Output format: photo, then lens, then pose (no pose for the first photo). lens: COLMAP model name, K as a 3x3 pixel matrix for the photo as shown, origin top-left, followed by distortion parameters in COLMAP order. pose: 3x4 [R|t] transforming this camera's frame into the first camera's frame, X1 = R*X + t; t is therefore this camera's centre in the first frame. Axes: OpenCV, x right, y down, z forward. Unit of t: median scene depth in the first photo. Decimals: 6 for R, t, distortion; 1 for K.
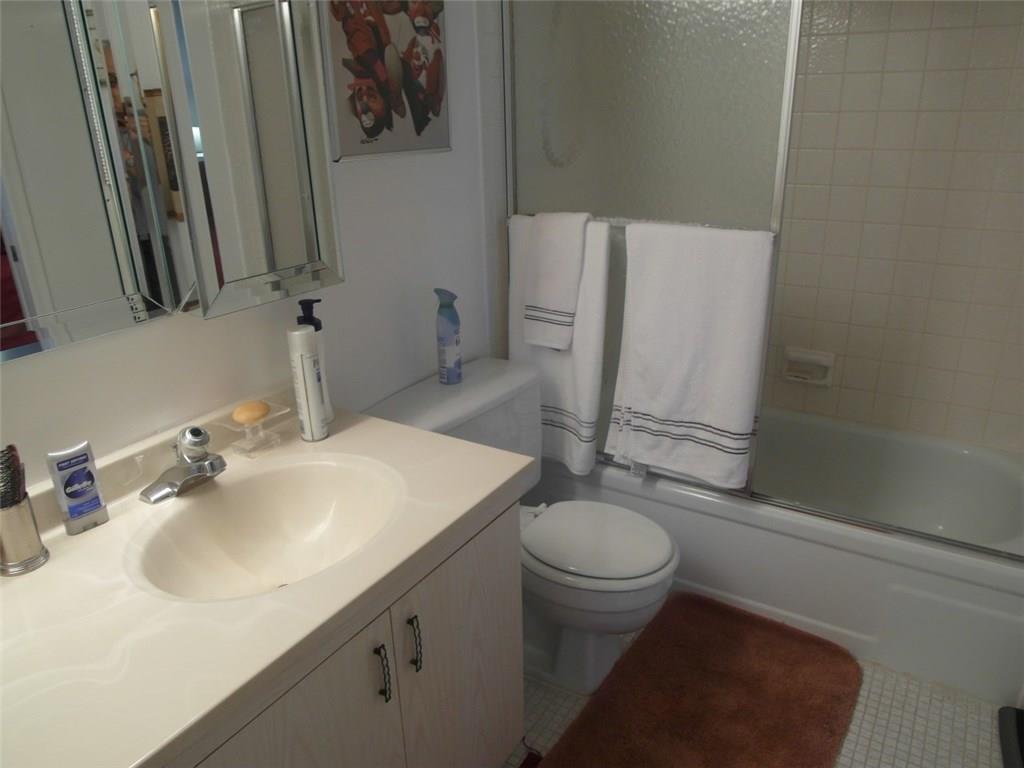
lens RADIAL K [[742.3, 0, 507.6], [0, 742.3, 387.2], [0, 0, 1]] dist [-0.036993, 0.011274]
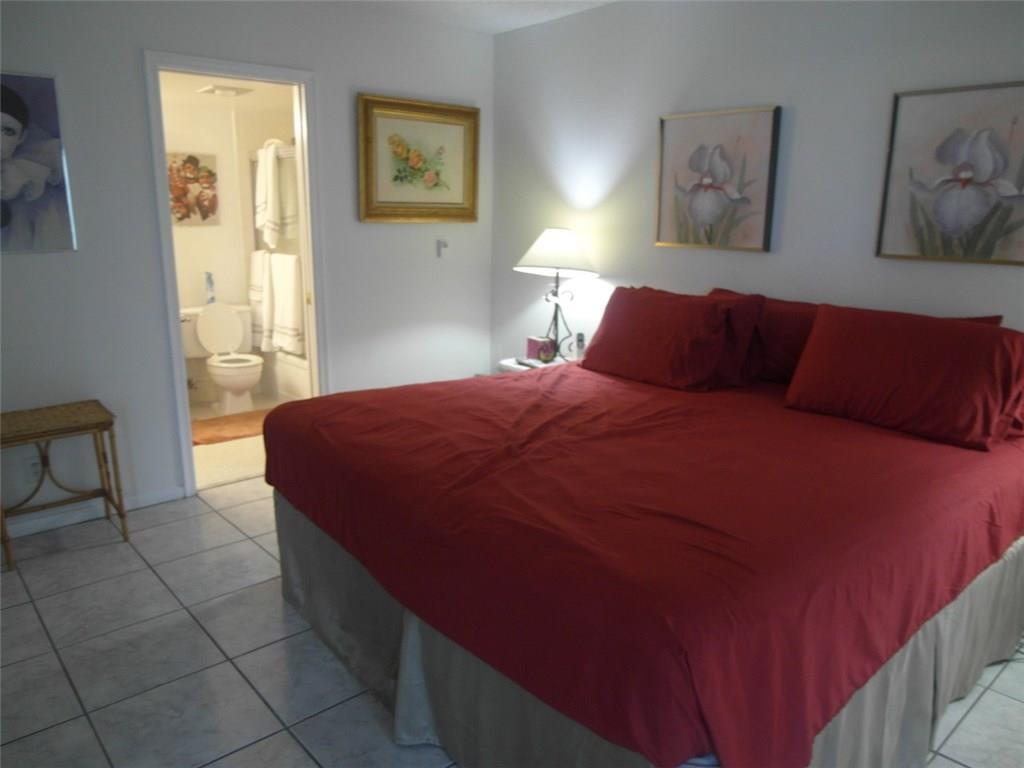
lens RADIAL K [[742.3, 0, 507.6], [0, 742.3, 387.2], [0, 0, 1]] dist [-0.036993, 0.011274]
pose [[0.957685, 0.096183, -0.271270, 1.846134], [-0.131095, 0.984837, -0.113626, 0.483227], [0.256228, 0.144380, 0.955773, -1.388921]]
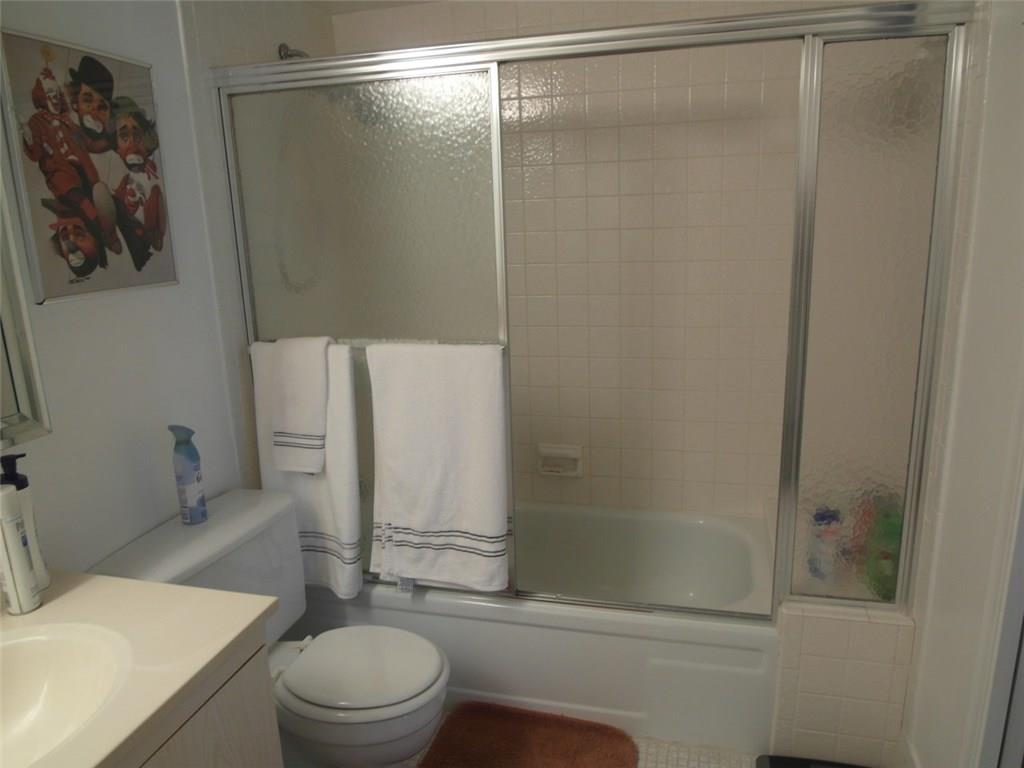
lens RADIAL K [[742.3, 0, 507.6], [0, 742.3, 387.2], [0, 0, 1]] dist [-0.036993, 0.011274]
pose [[0.955990, -0.079248, 0.282495, 0.053607], [0.116771, 0.986058, -0.118547, -0.018458], [-0.269162, 0.146317, 0.951915, -0.023721]]
